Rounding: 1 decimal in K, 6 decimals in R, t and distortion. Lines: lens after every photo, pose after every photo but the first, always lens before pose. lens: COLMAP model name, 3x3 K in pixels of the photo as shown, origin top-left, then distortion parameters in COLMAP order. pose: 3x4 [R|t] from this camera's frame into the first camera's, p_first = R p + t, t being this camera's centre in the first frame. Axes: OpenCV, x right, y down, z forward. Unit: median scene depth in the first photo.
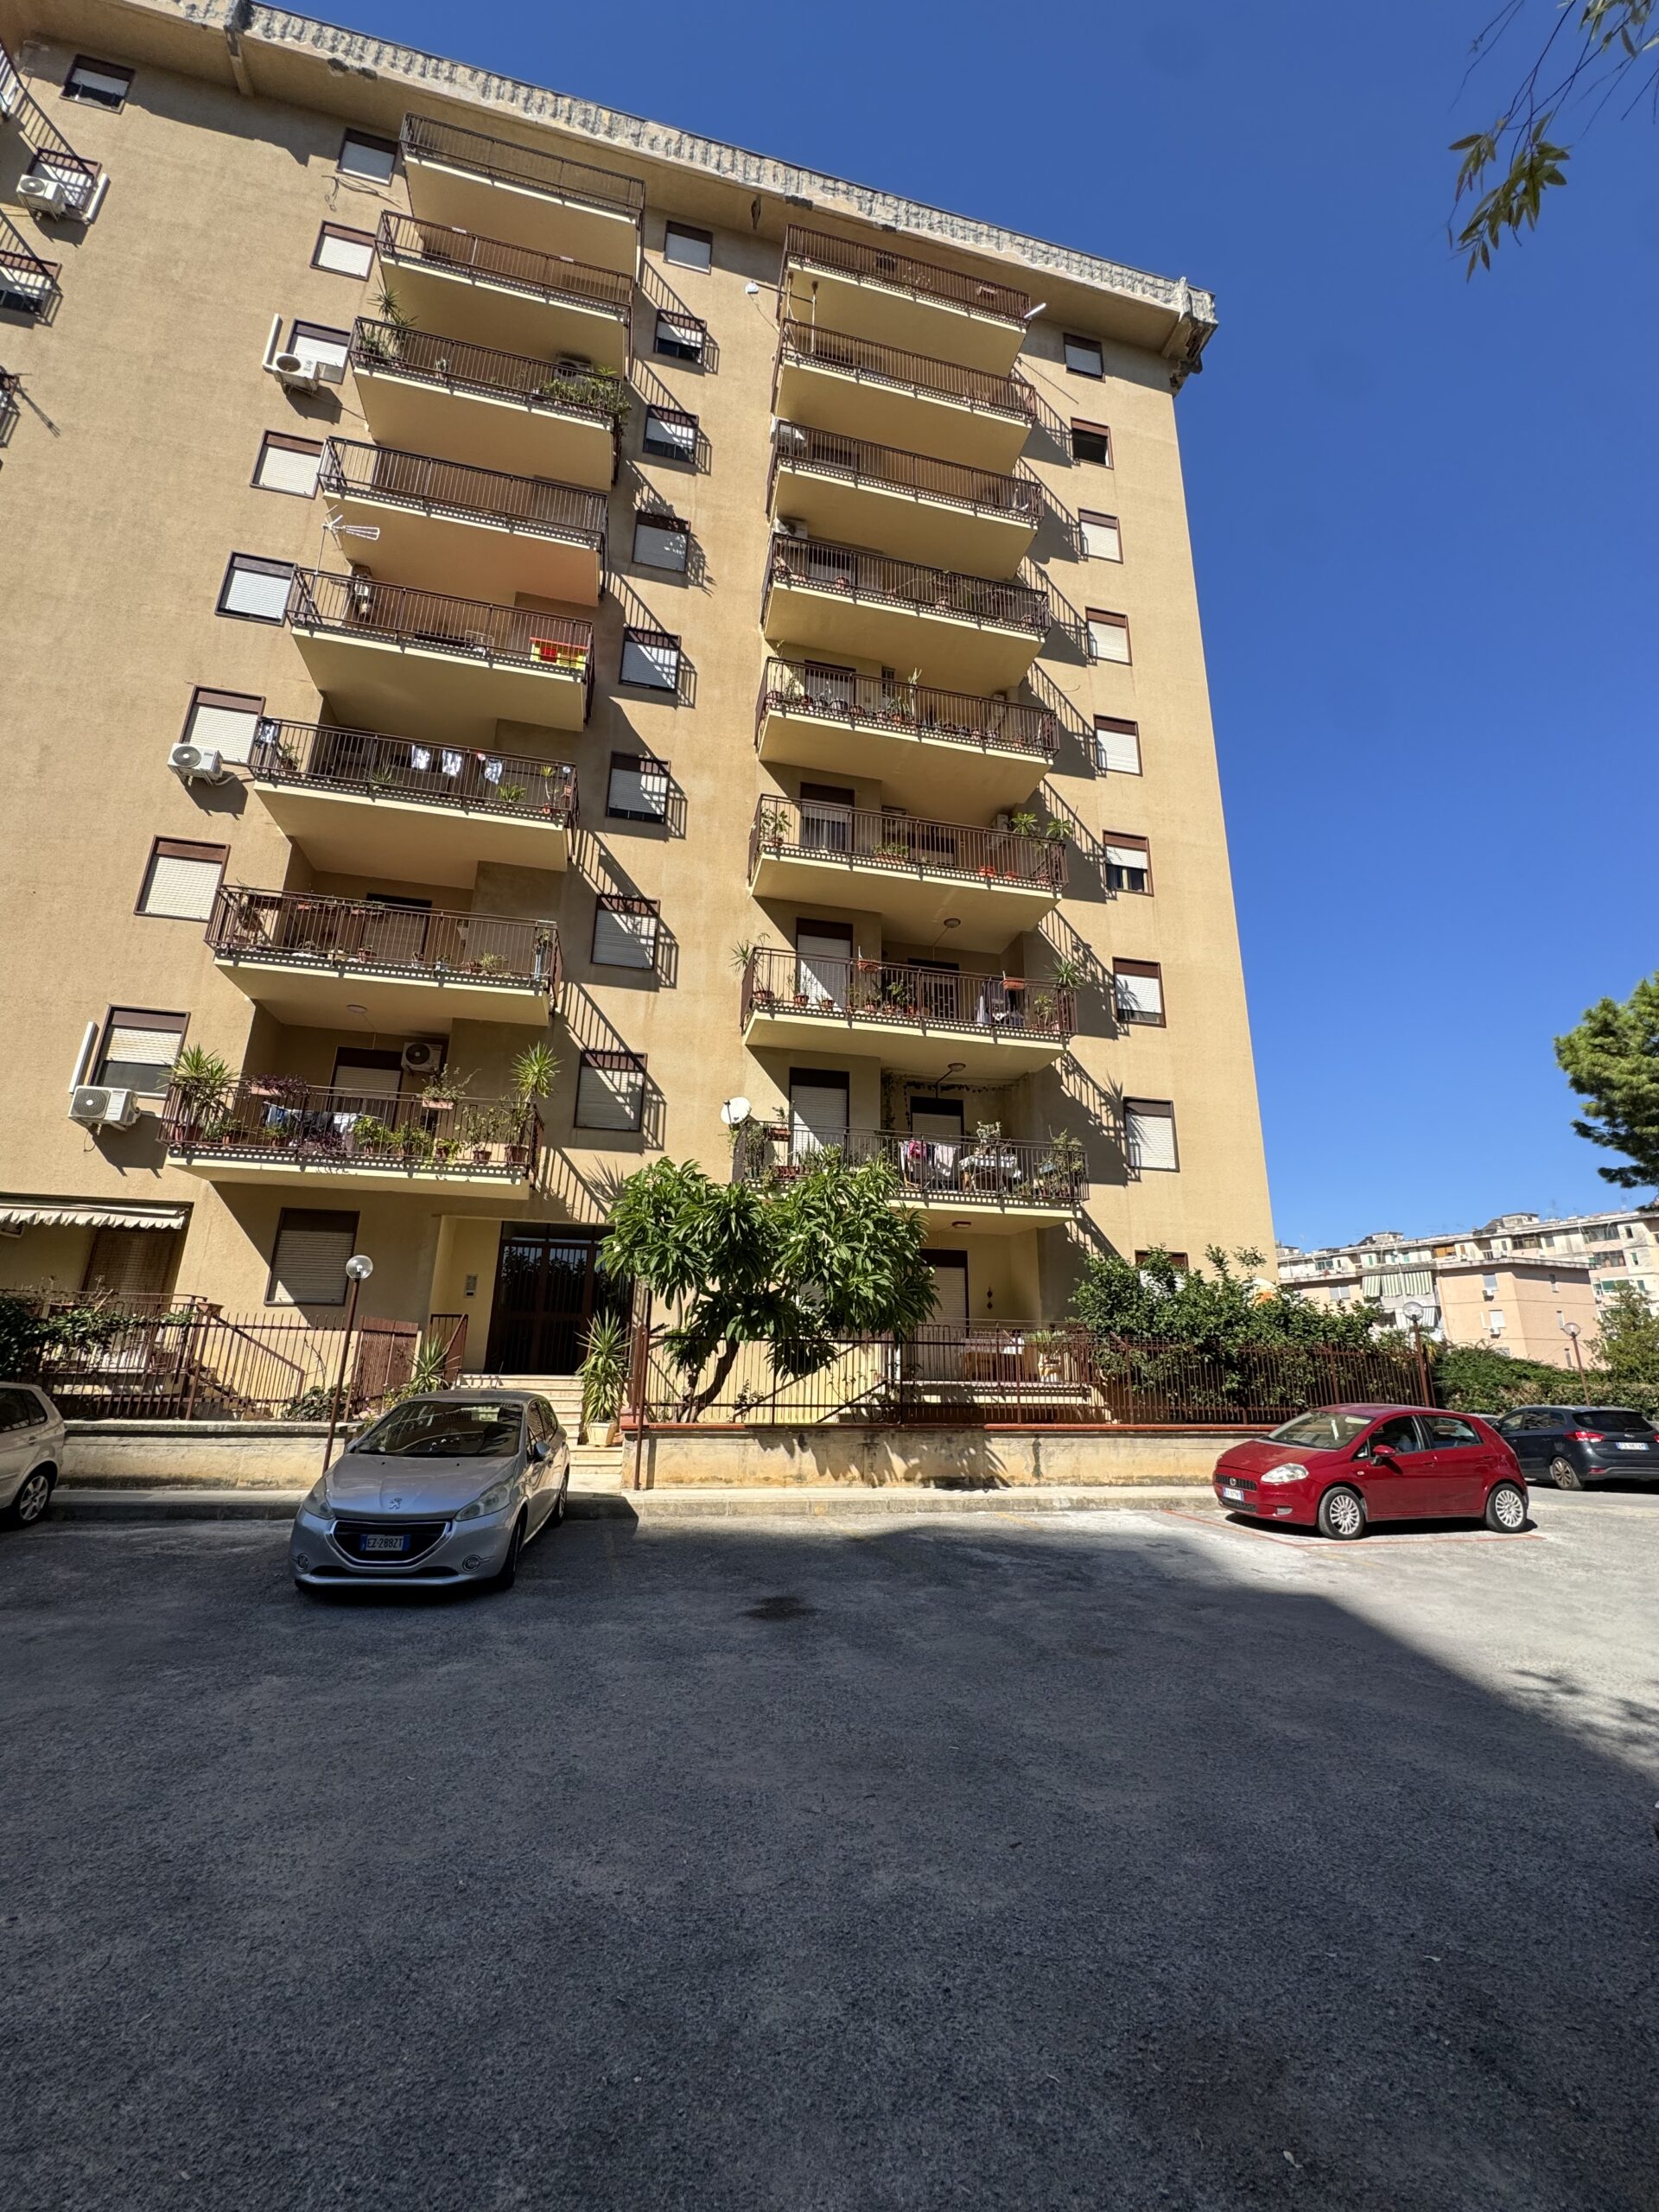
lens RADIAL K [[890.7, 0, 839.5], [0, 890.7, 1110.7], [0, 0, 1]] dist [-0.004742, 0.000385]
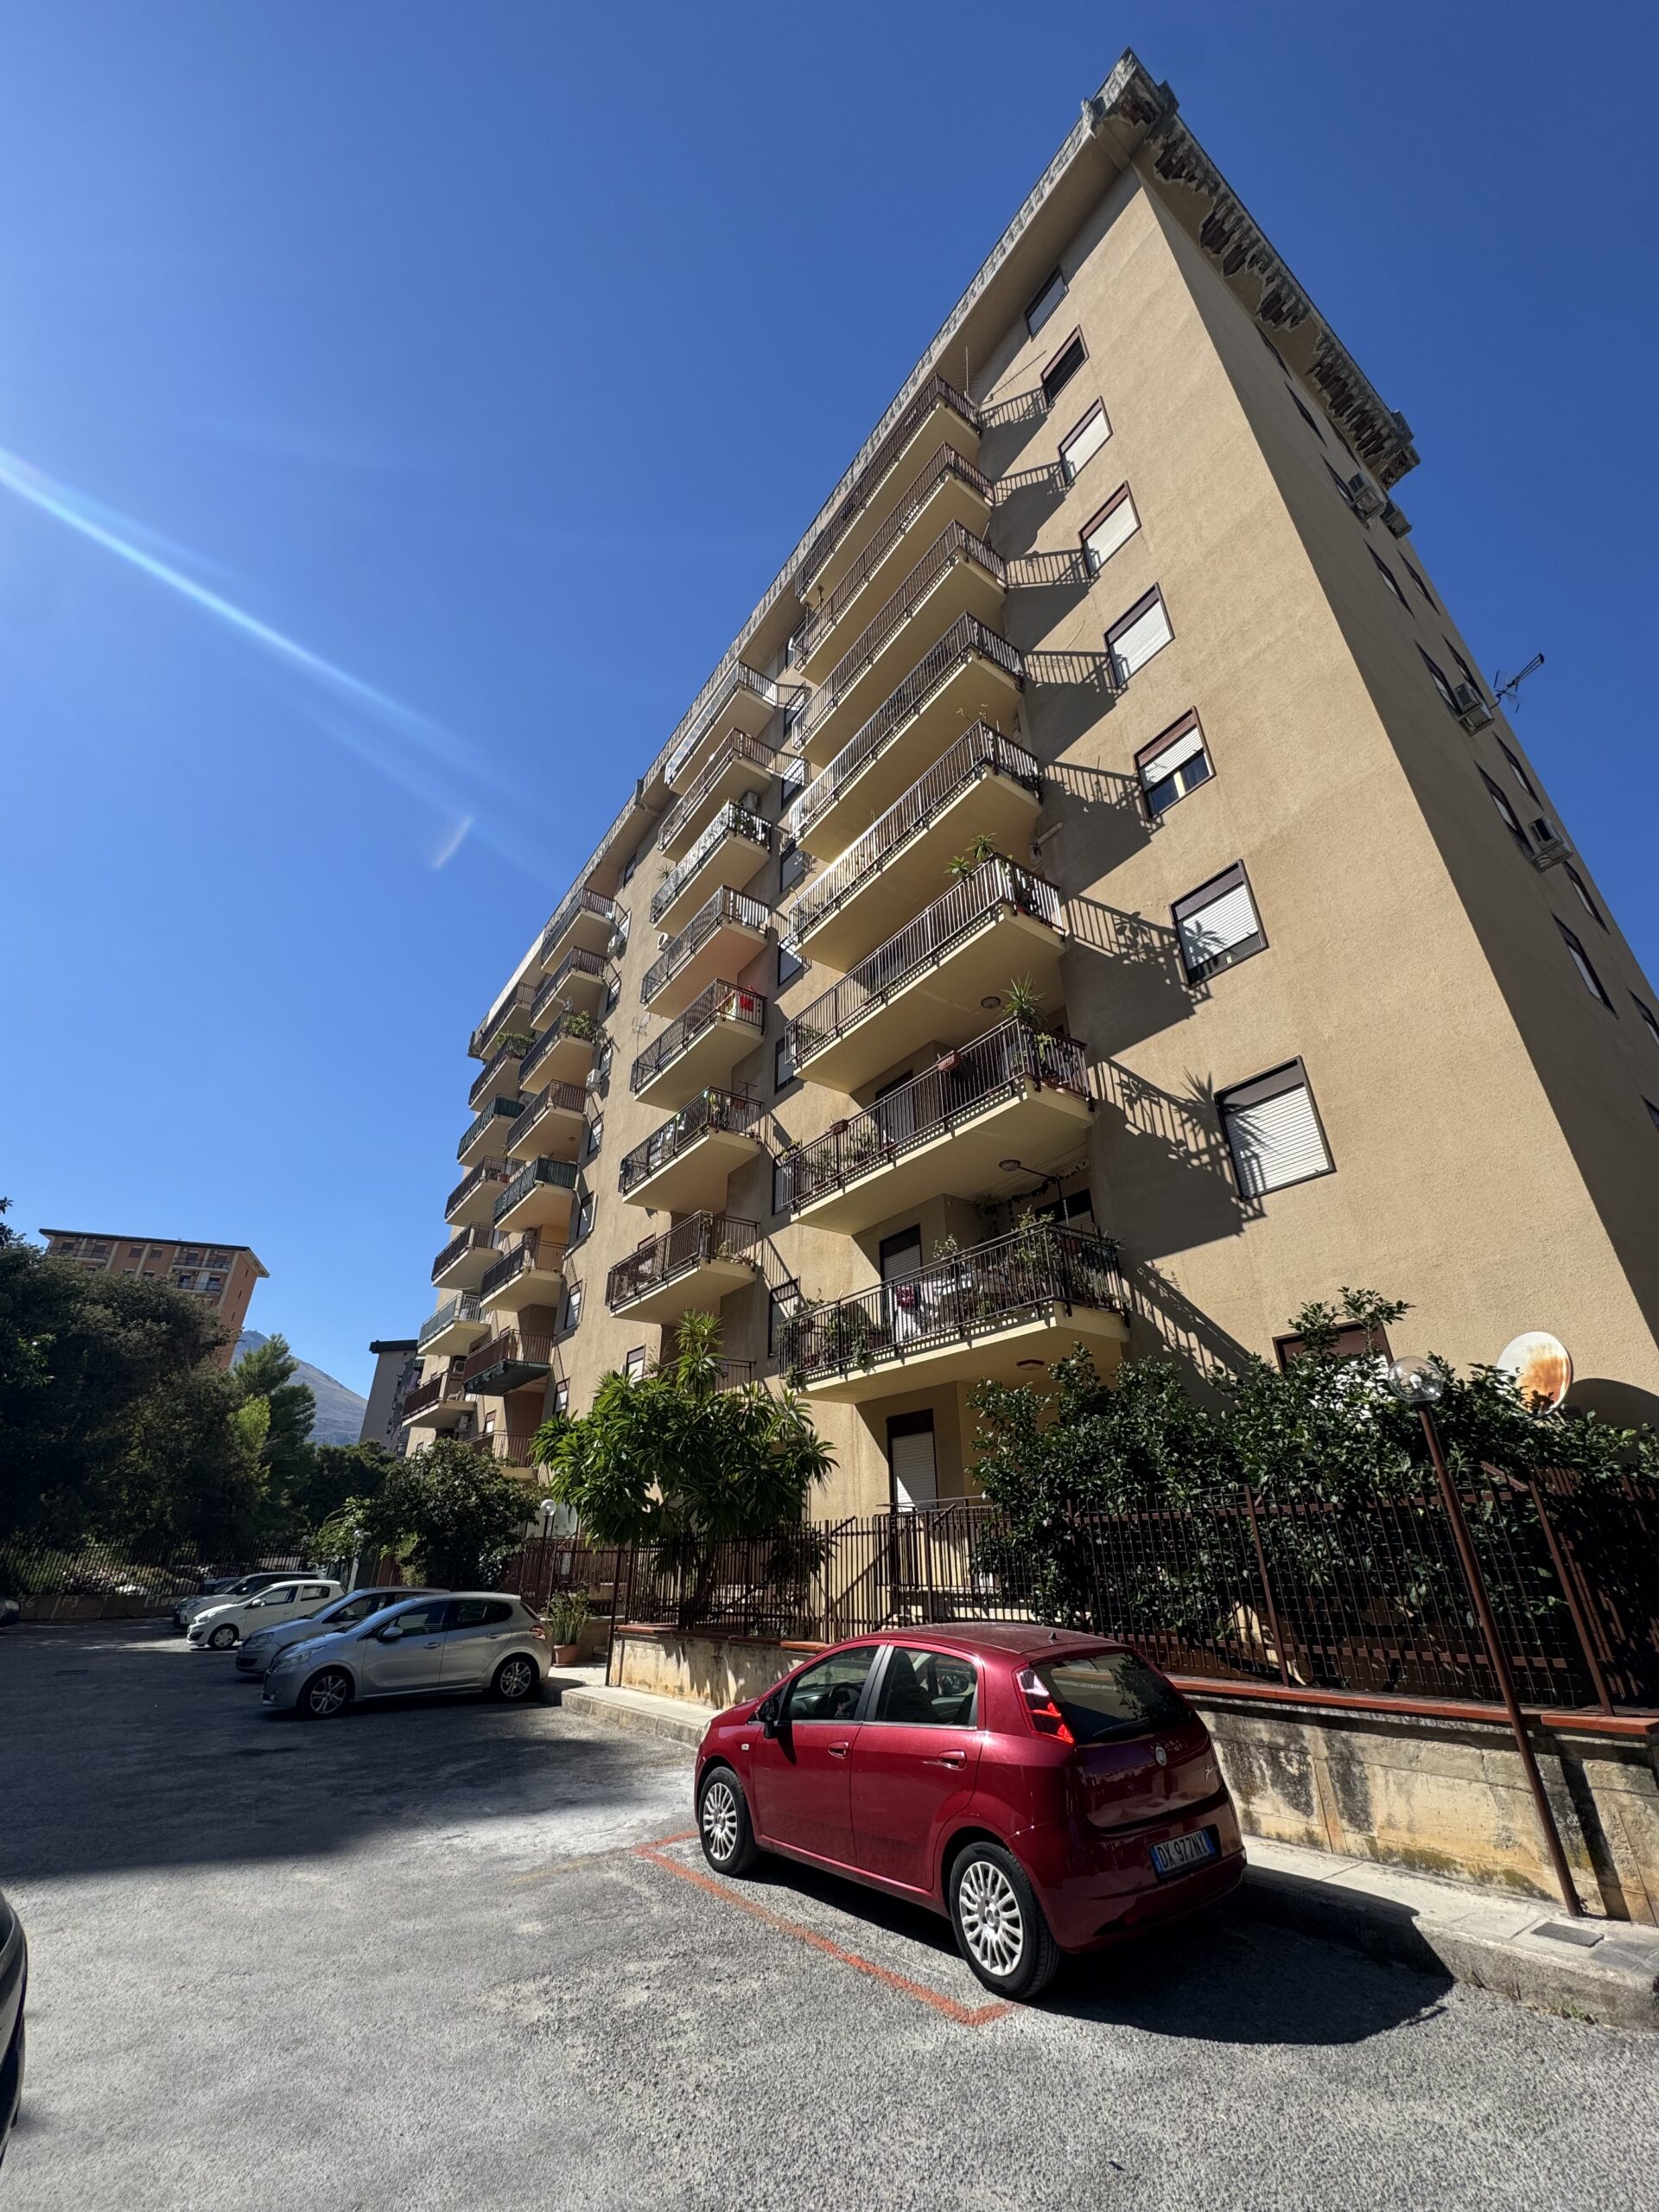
lens RADIAL K [[890.7, 0, 835.0], [0, 890.7, 1103.0], [0, 0, 1]] dist [-0.004742, 0.000385]
pose [[0.372606, -0.448579, -0.812368, 0.742083], [0.267687, 0.890150, -0.368750, 0.153683], [0.888543, -0.080062, 0.451754, 0.485829]]
